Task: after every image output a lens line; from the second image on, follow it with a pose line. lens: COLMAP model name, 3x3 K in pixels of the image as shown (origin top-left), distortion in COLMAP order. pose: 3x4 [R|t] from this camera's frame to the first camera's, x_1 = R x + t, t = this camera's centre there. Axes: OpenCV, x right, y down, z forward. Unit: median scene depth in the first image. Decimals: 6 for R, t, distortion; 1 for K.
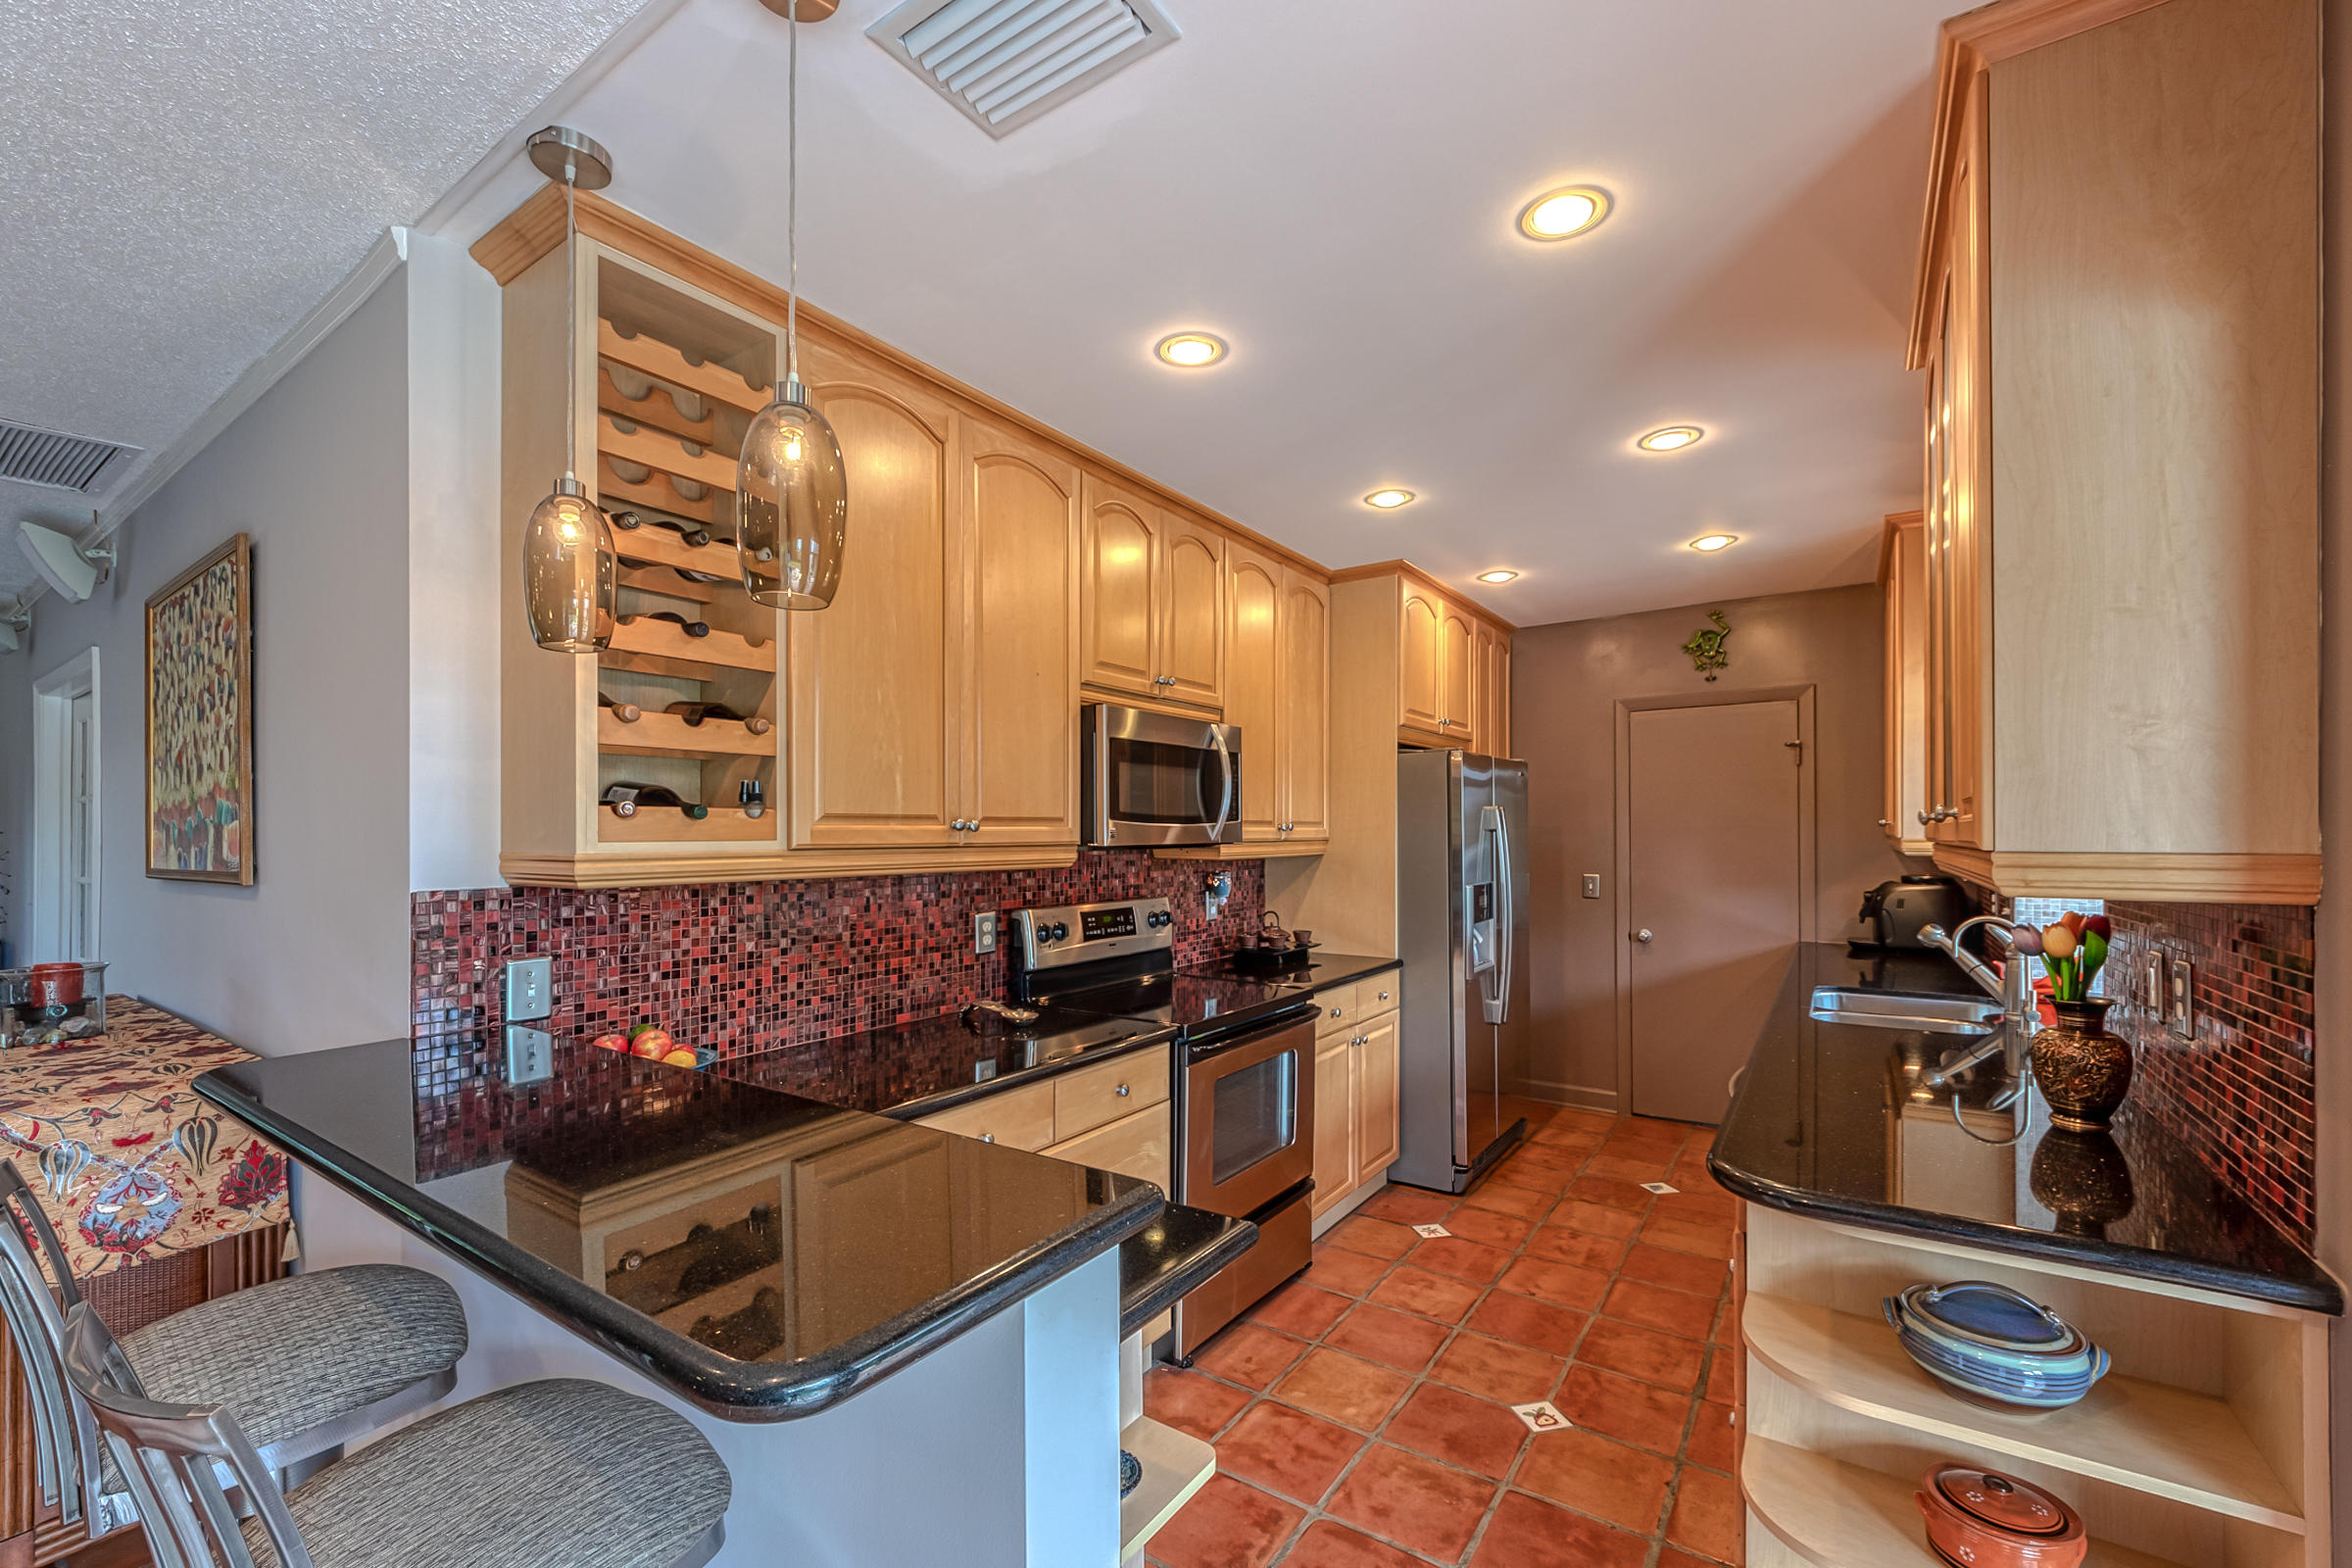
lens RADIAL K [[984.0, 0, 1125.4], [0, 984.0, 834.7], [0, 0, 1]] dist [0.011471, 0.000297]
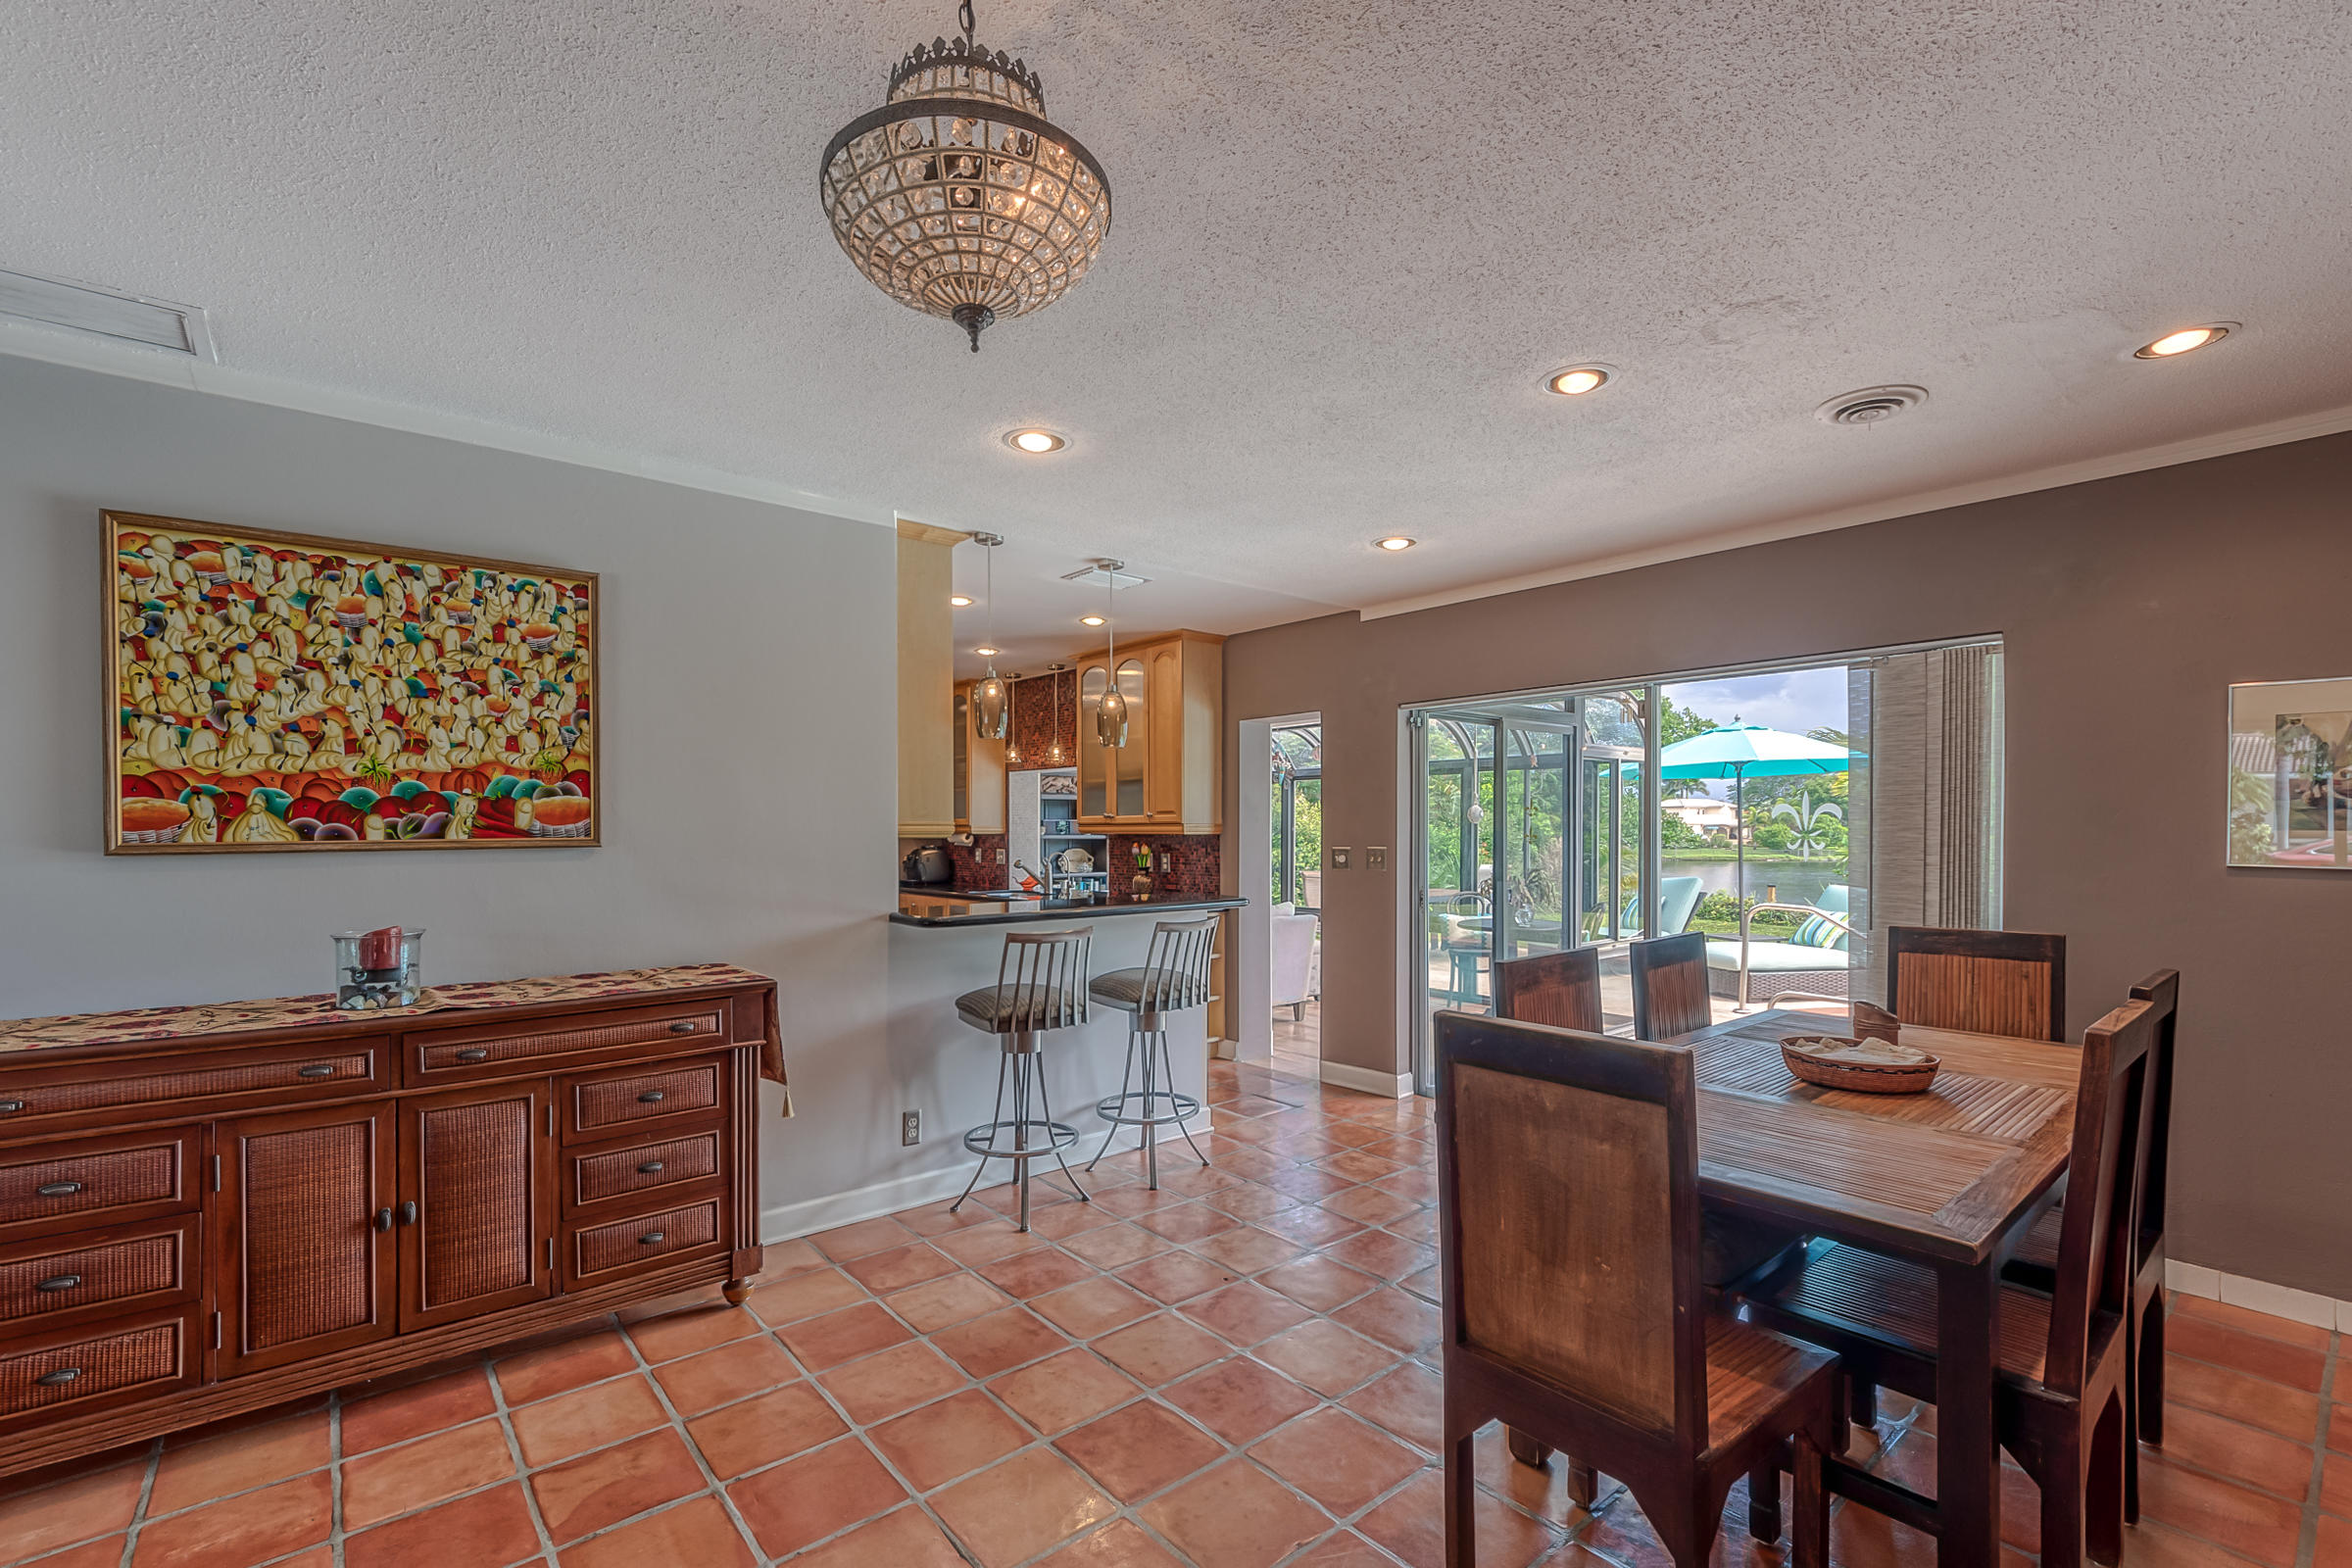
lens RADIAL K [[1047.0, 0, 1216.5], [0, 1047.0, 834.7], [0, 0, 1]] dist [0.004099, -0.003120]
pose [[0.251384, -0.001167, 0.967887, -1.487728], [0.002585, 0.999997, 0.000535, 0.027002], [-0.967884, 0.002368, 0.251386, -0.119014]]
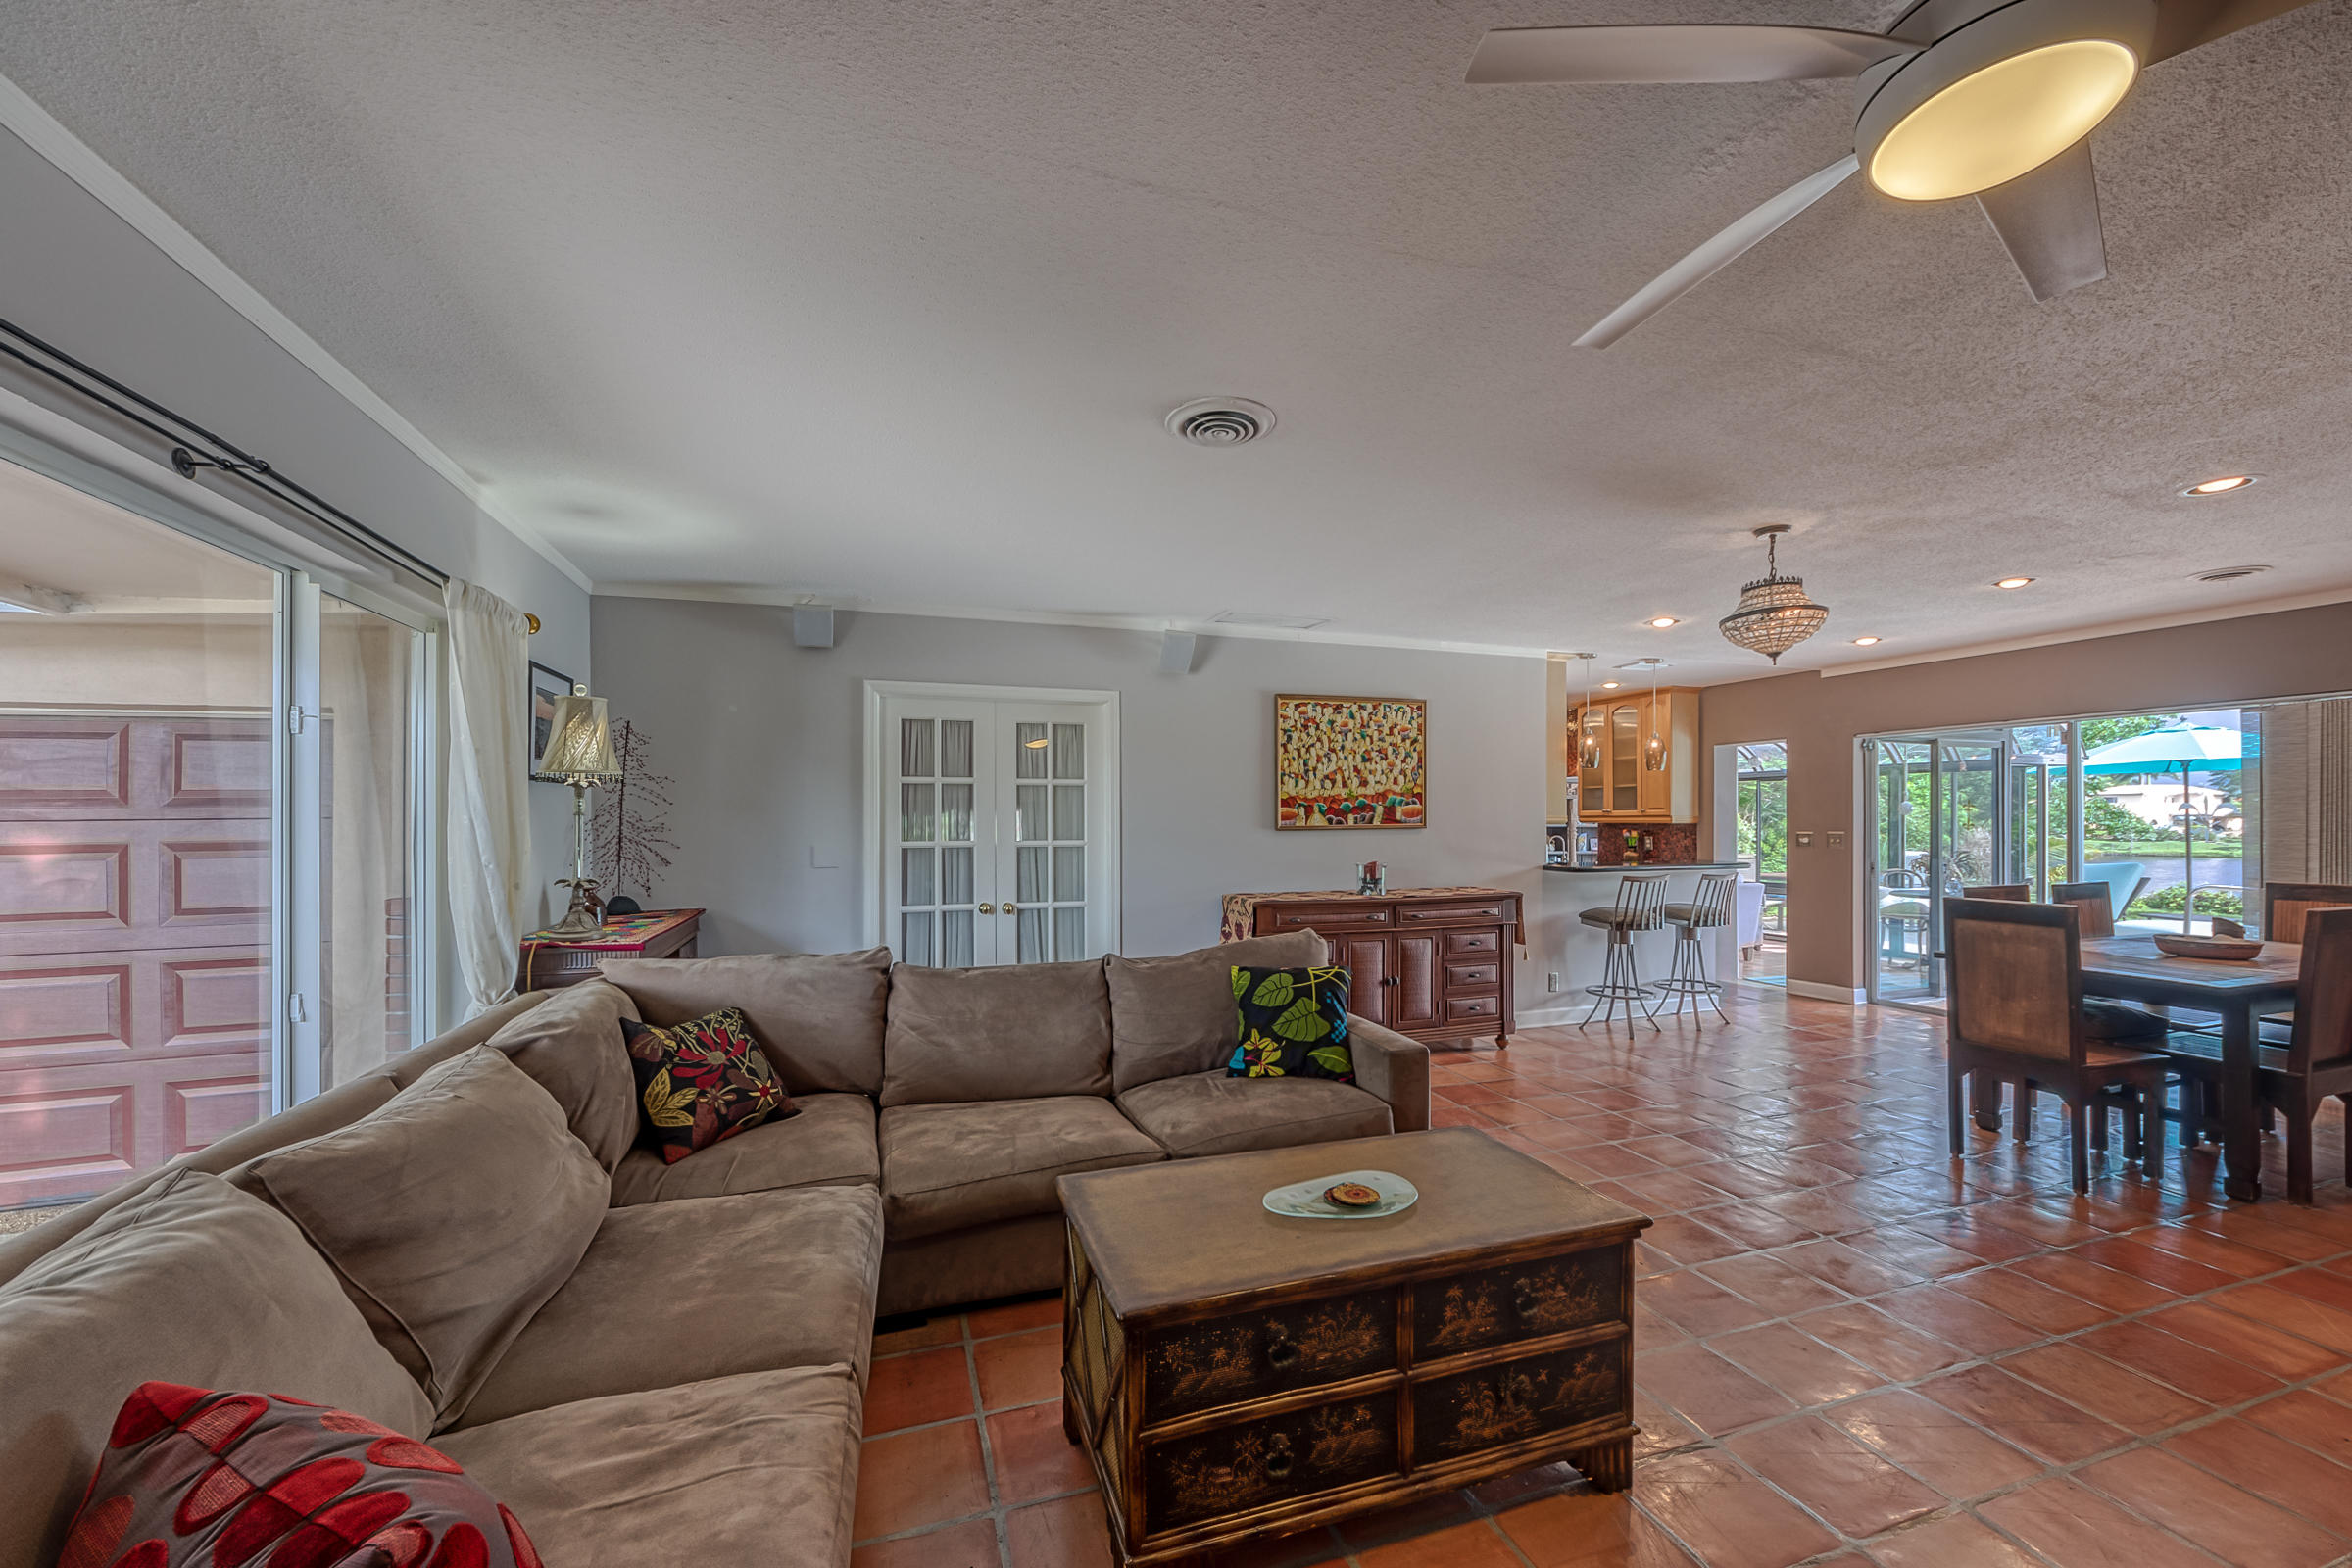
lens RADIAL K [[900.2, 0, 1194.5], [0, 900.2, 818.5], [0, 0, 1]] dist [-0.003525, -0.000439]
pose [[0.605490, 0.005062, 0.795836, -2.394579], [0.000865, 0.999975, -0.007018, 0.030019], [-0.795852, 0.004938, 0.605471, -0.025536]]
